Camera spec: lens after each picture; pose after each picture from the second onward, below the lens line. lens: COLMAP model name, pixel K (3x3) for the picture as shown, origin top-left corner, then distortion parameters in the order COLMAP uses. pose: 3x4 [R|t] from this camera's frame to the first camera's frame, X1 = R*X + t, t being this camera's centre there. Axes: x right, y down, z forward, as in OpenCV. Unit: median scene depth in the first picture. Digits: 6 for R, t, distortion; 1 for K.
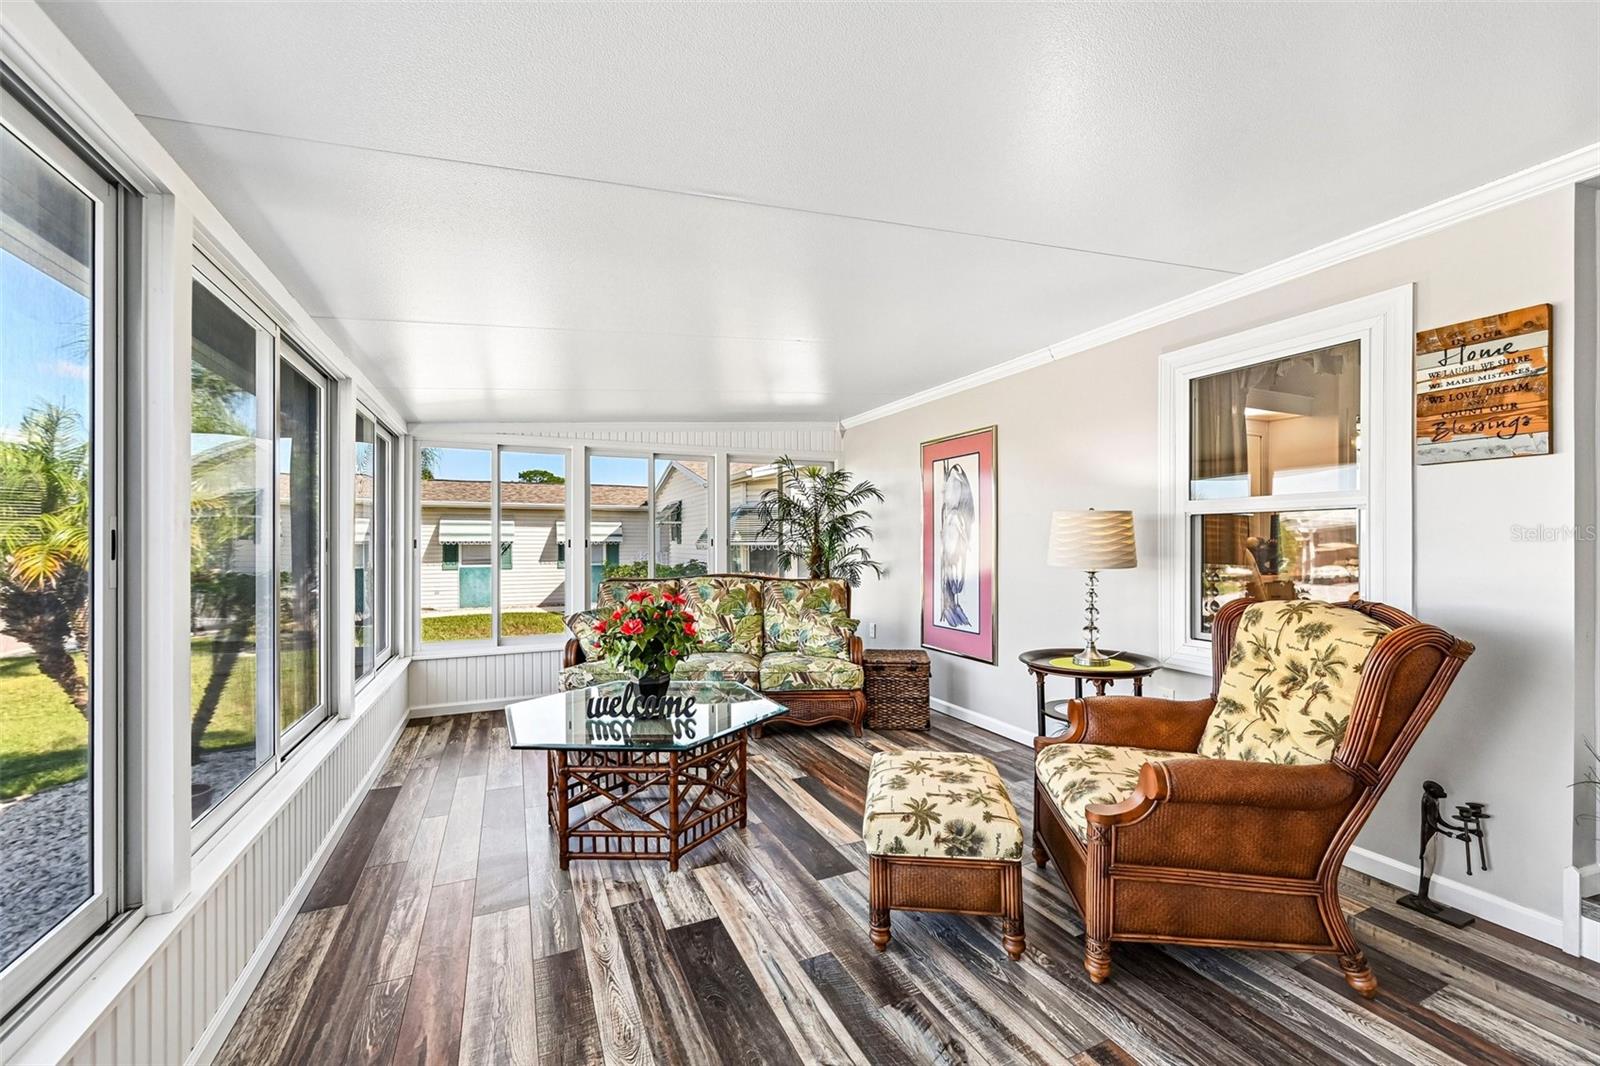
lens RADIAL K [[637.6, 0, 793.4], [0, 637.6, 545.6], [0, 0, 1]] dist [-0.000714, 0.001100]
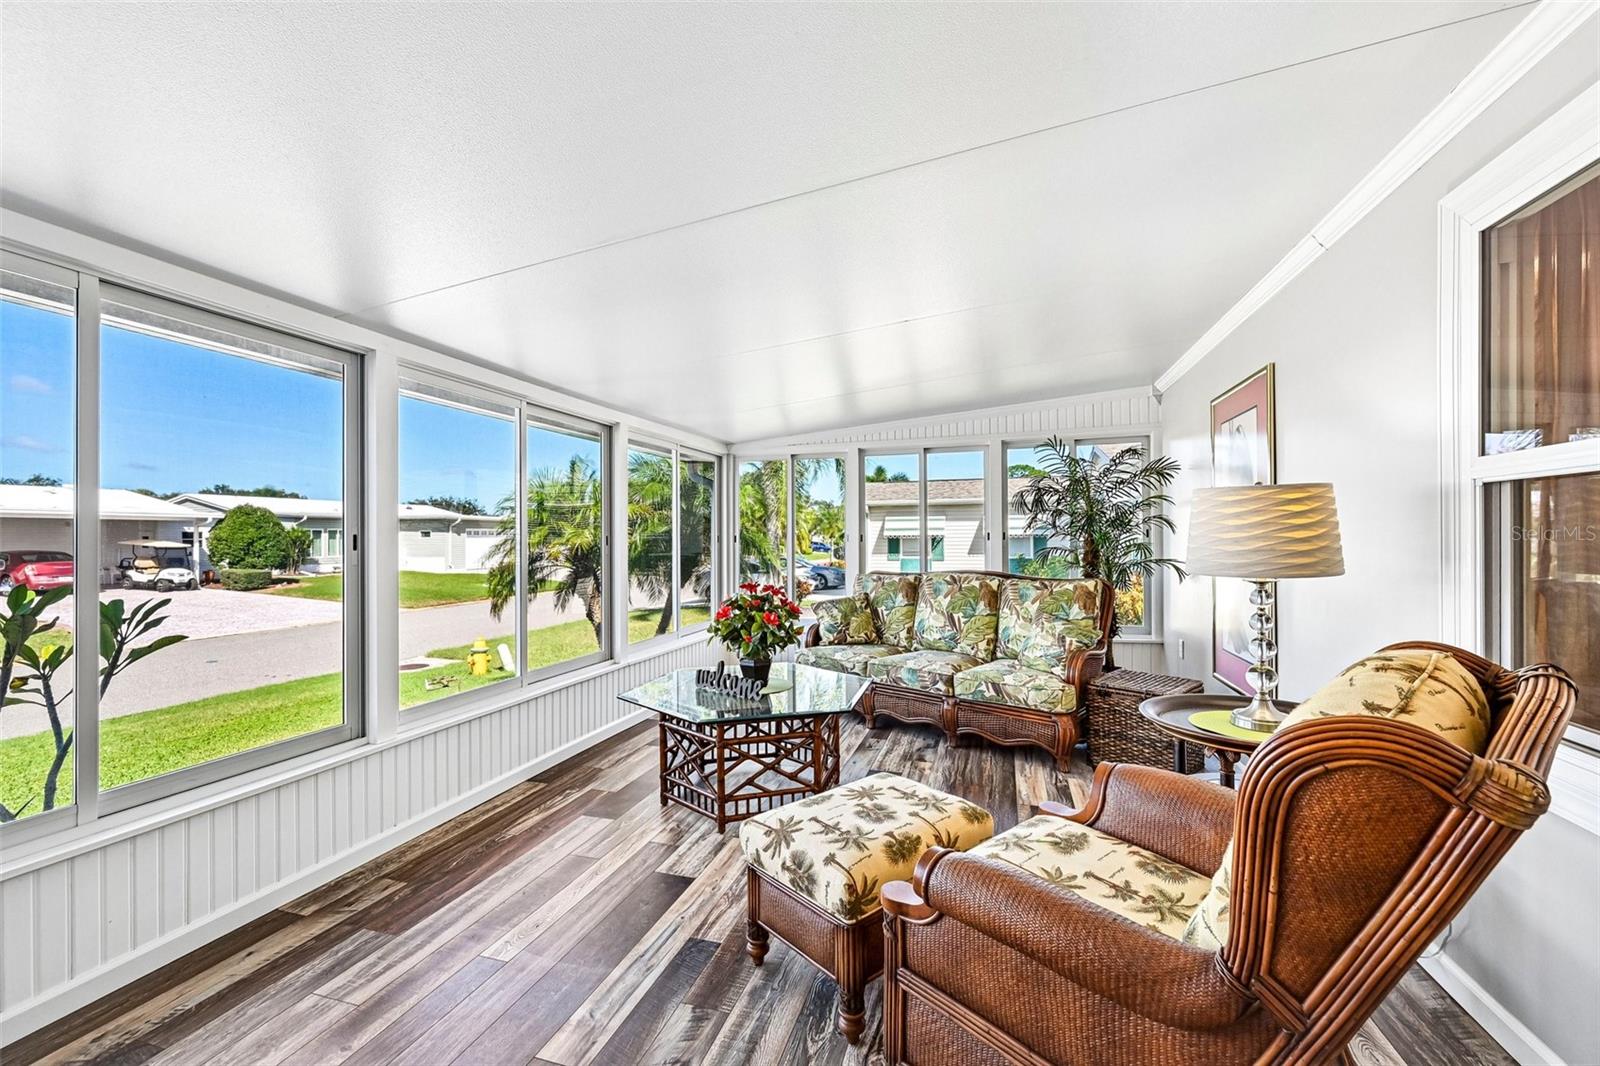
lens RADIAL K [[637.6, 0, 803.7], [0, 637.6, 539.5], [0, 0, 1]] dist [-0.000714, 0.001100]
pose [[0.747483, -0.001540, -0.664280, 0.403974], [0.002750, 0.999996, 0.000777, -0.002272], [0.664276, -0.002407, 0.747484, 0.161153]]
